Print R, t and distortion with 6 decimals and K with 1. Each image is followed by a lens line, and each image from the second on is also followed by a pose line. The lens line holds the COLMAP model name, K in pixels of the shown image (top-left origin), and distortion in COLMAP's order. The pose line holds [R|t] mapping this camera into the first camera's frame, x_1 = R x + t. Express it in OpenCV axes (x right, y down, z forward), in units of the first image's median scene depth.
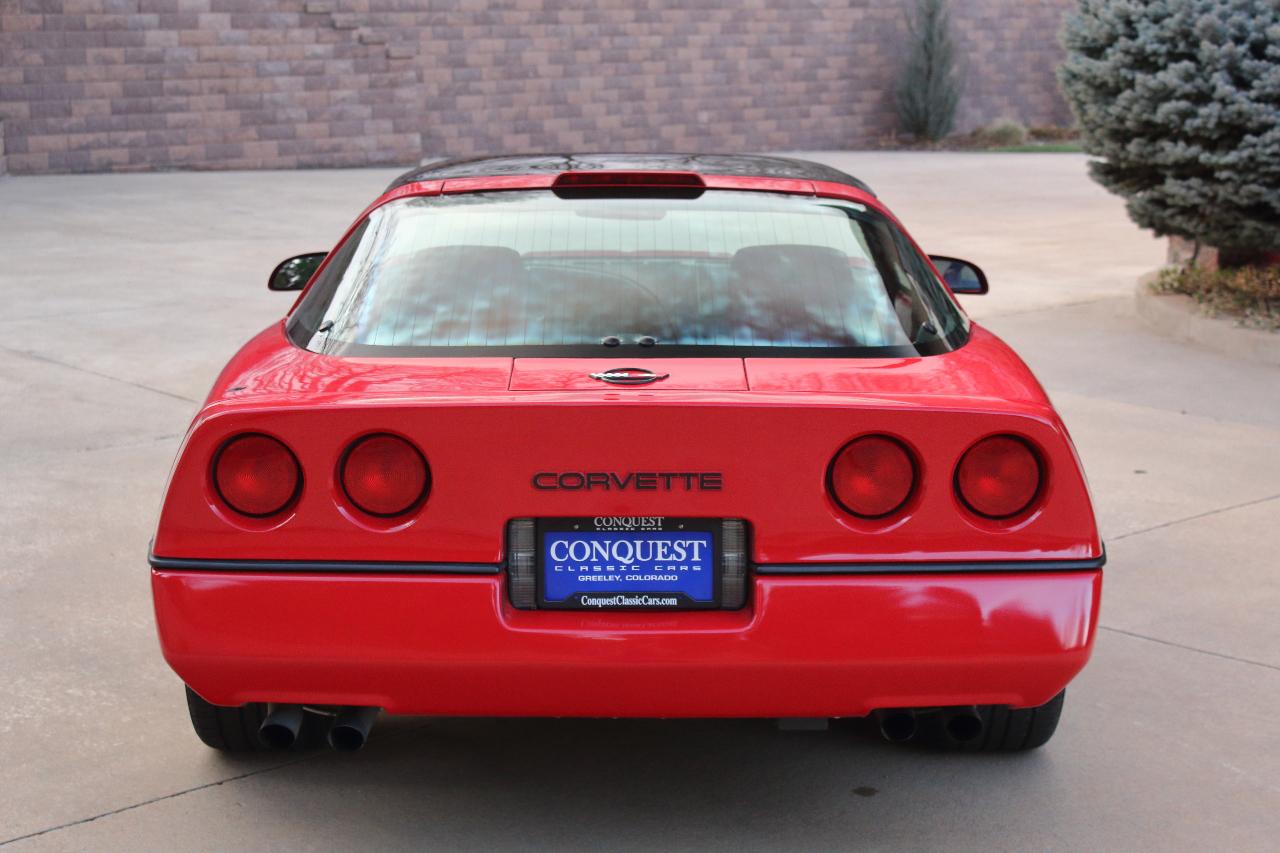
lens RADIAL K [[2318.4, 0, 563.2], [0, 2318.4, 427.1], [0, 0, 1]] dist [0.034352, 0.196062]
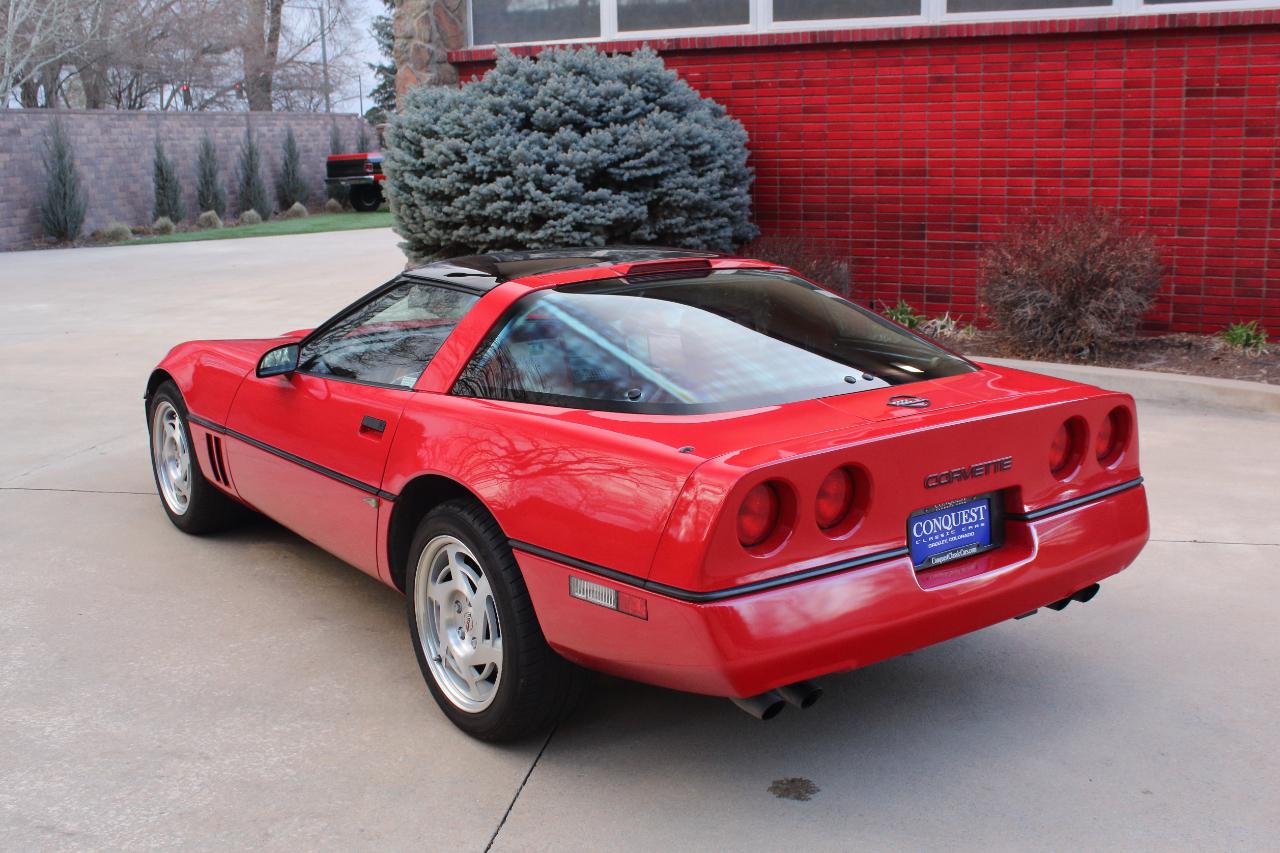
lens RADIAL K [[1438.4, 0, 640.0], [0, 1438.4, 426.5], [0, 0, 1]] dist [-0.135077, 0.196975]
pose [[0.794488, -0.135296, 0.592017, -0.259151], [0.125447, 0.990404, 0.057990, -0.032445], [-0.594182, 0.028194, 0.803836, 0.161726]]
